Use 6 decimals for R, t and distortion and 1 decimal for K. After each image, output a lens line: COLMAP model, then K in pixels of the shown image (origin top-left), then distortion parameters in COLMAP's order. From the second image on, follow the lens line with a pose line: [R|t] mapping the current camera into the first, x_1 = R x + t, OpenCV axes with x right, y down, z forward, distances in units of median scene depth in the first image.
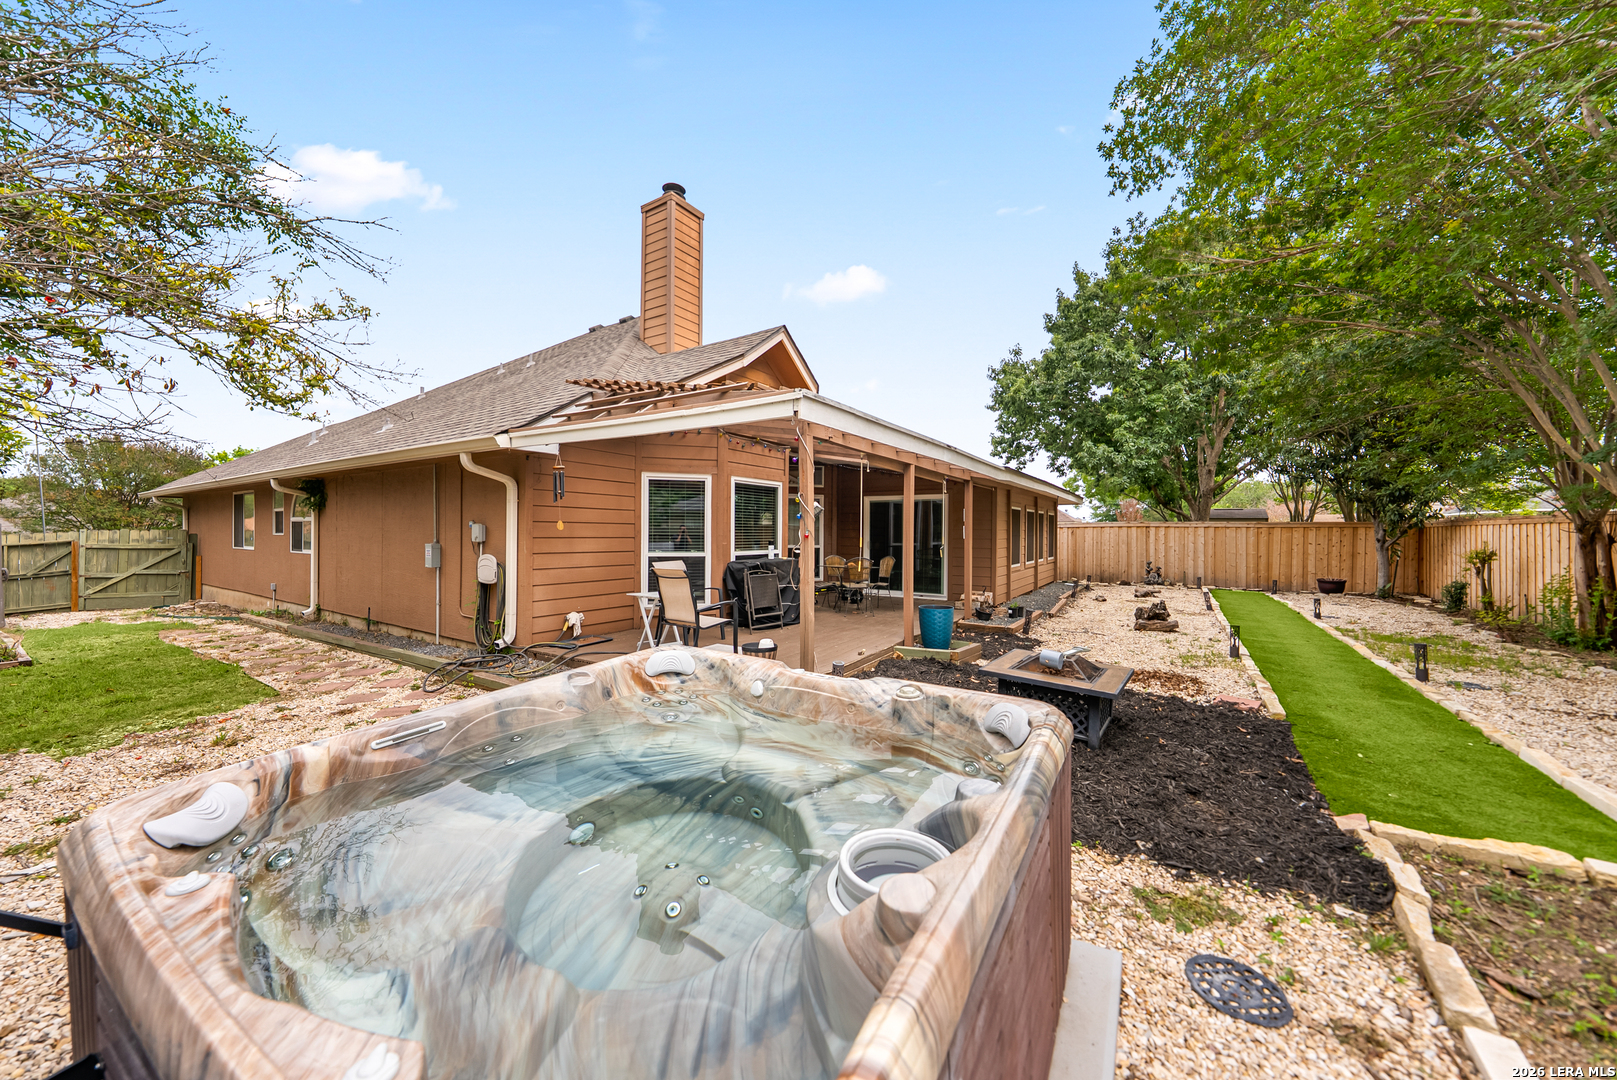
lens RADIAL K [[562.1, 0, 810.7], [0, 562.1, 532.5], [0, 0, 1]] dist [-0.000387, -0.000027]
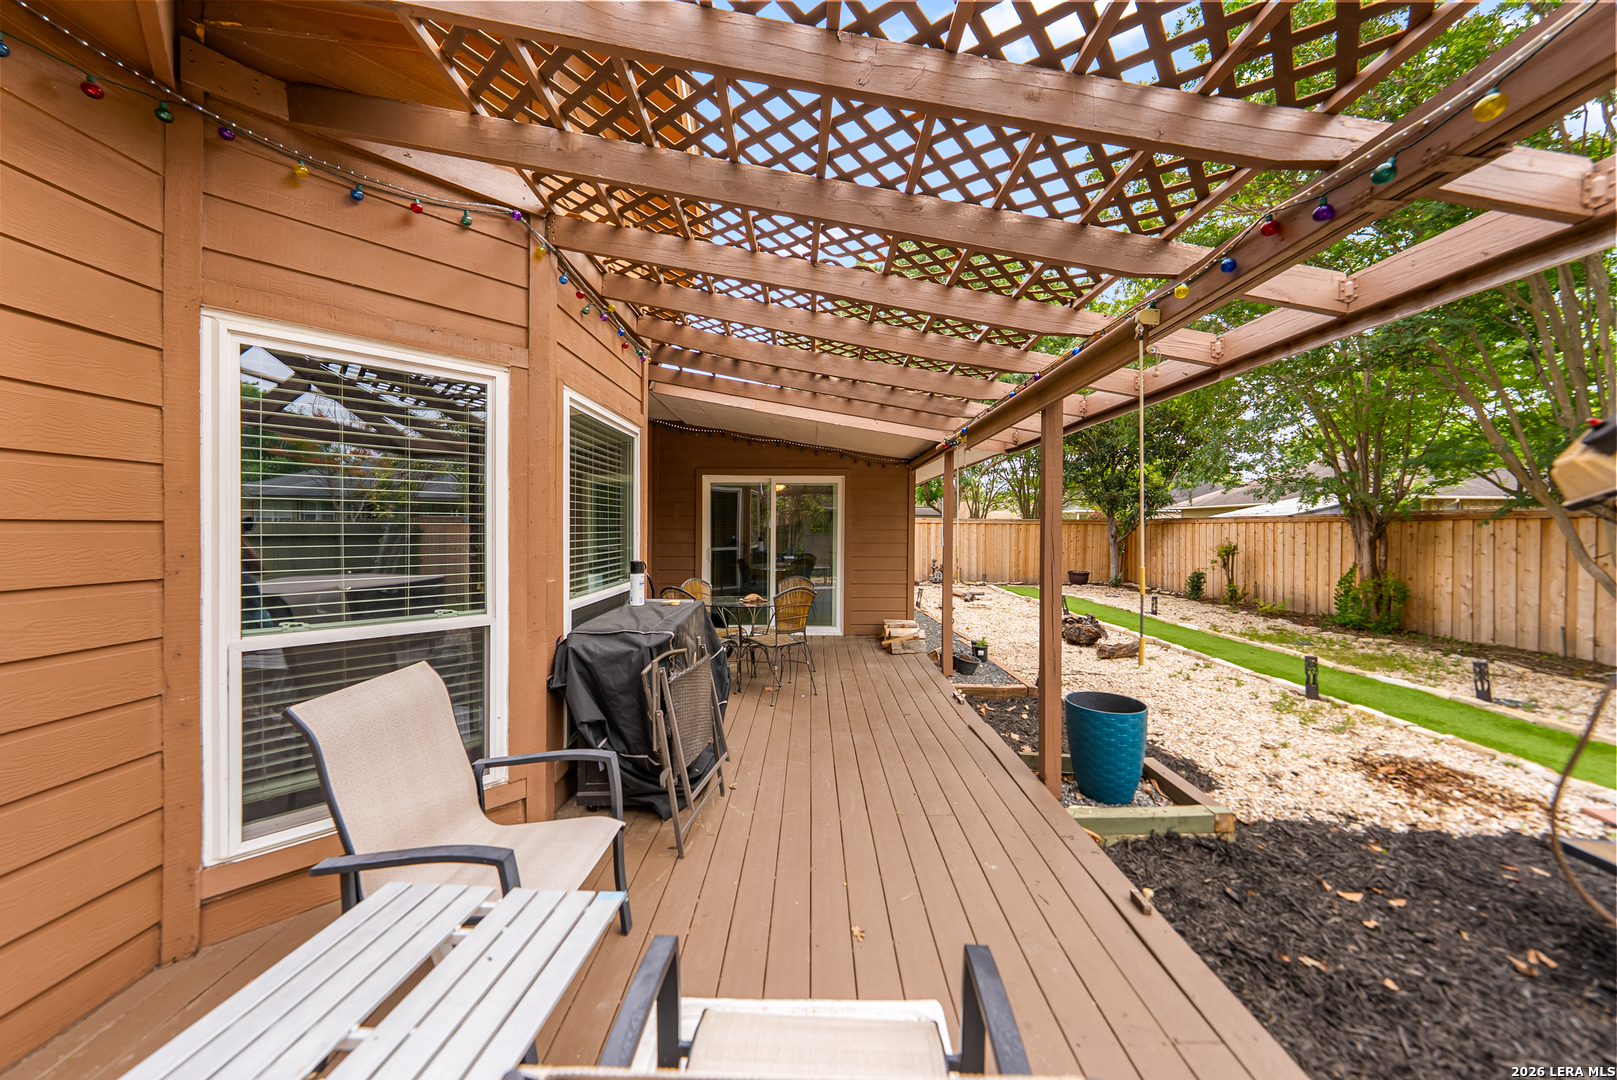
lens RADIAL K [[562.1, 0, 815.0], [0, 562.1, 526.4], [0, 0, 1]] dist [-0.000387, -0.000027]
pose [[0.824386, -0.002739, 0.566021, -0.170885], [0.003080, 0.999995, 0.000353, -0.010068], [-0.566019, 0.001452, 0.824391, 0.507197]]
